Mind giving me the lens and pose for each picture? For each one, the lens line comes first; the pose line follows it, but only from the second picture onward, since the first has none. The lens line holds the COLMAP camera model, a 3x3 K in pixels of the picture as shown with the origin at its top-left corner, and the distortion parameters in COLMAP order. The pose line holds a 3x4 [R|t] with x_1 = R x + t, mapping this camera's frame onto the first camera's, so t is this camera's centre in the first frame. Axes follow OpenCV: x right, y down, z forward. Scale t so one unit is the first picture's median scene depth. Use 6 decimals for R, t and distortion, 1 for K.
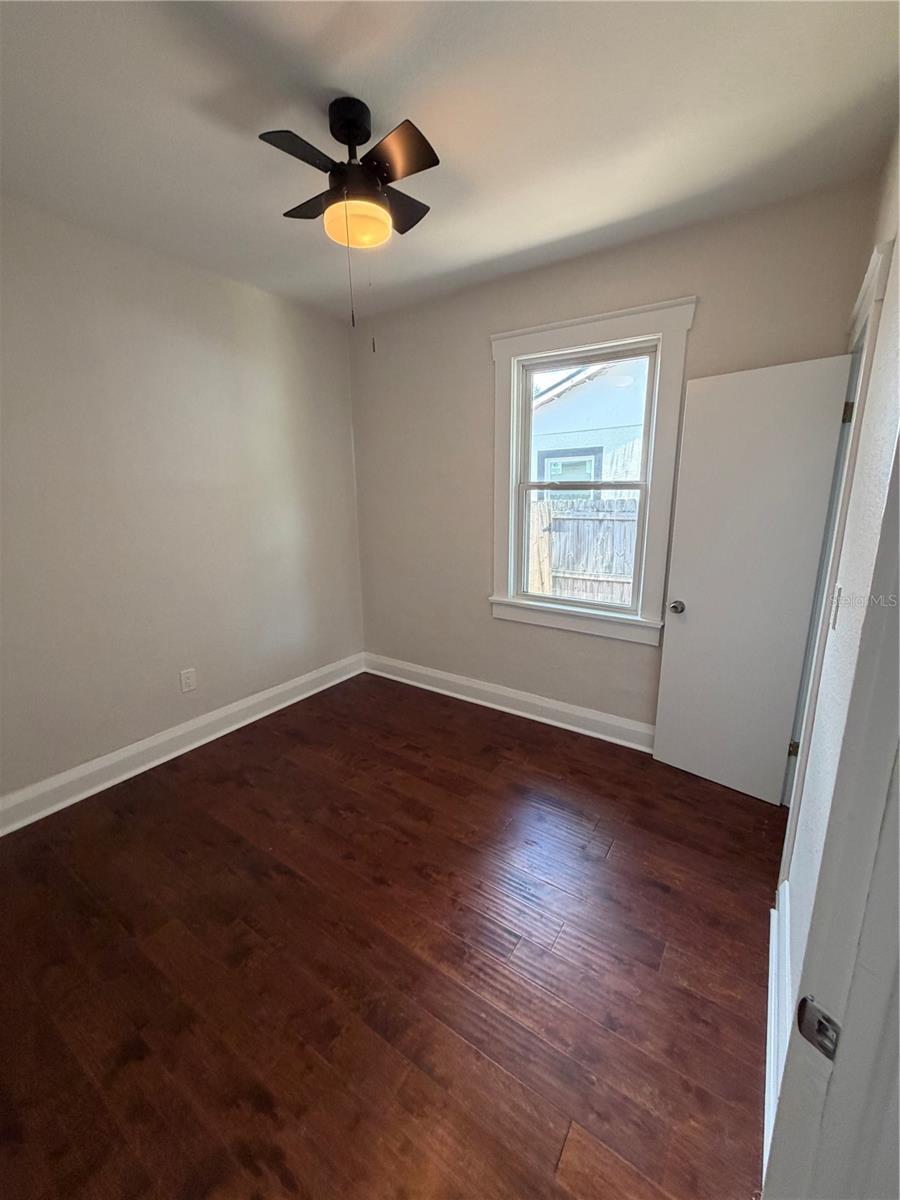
lens RADIAL K [[478.6, 0, 448.9], [0, 478.6, 595.0], [0, 0, 1]] dist [-0.000671, -0.000217]
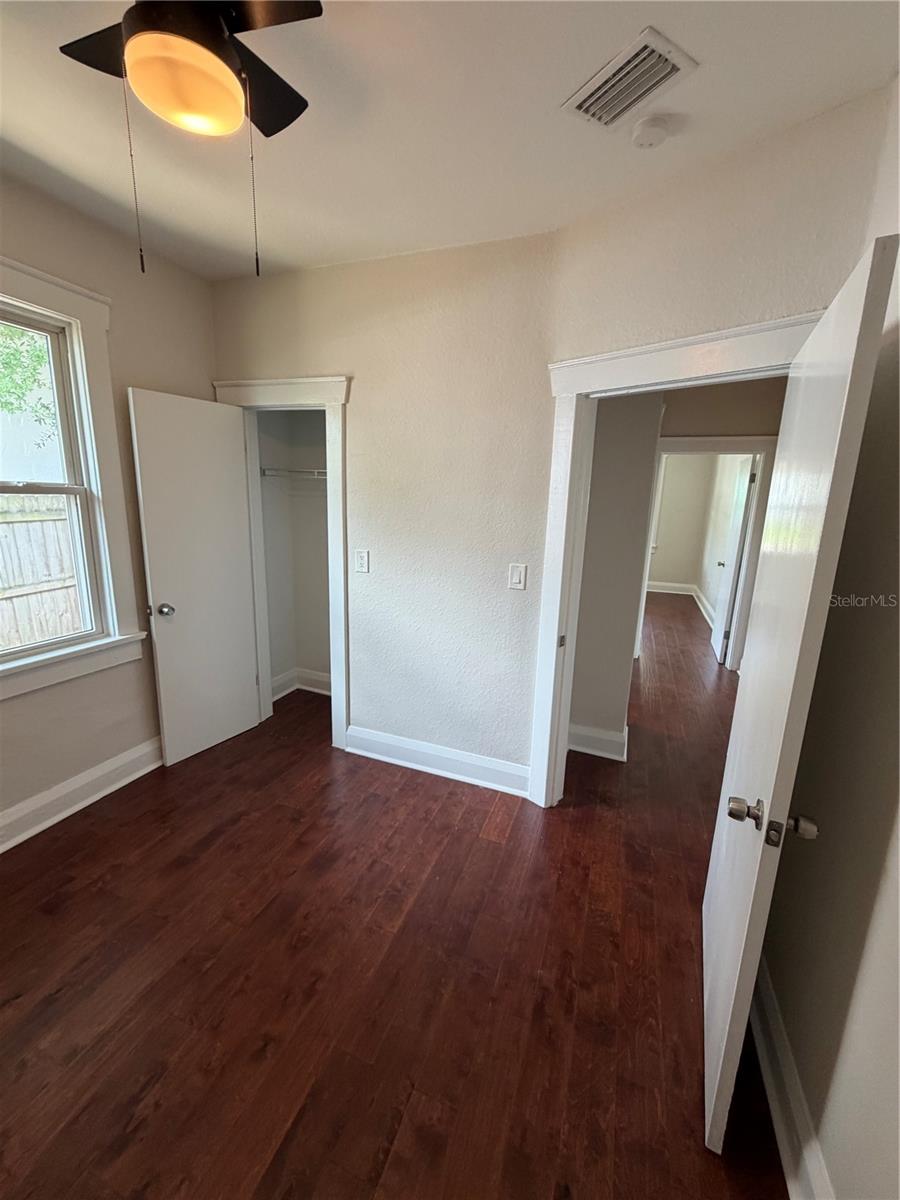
lens RADIAL K [[478.6, 0, 448.9], [0, 478.6, 595.0], [0, 0, 1]] dist [-0.000671, -0.000217]
pose [[-0.236223, -0.195222, 0.951886, -0.644028], [0.186101, 0.952387, 0.241508, -0.140471], [-0.953711, 0.234197, -0.188644, 0.603733]]
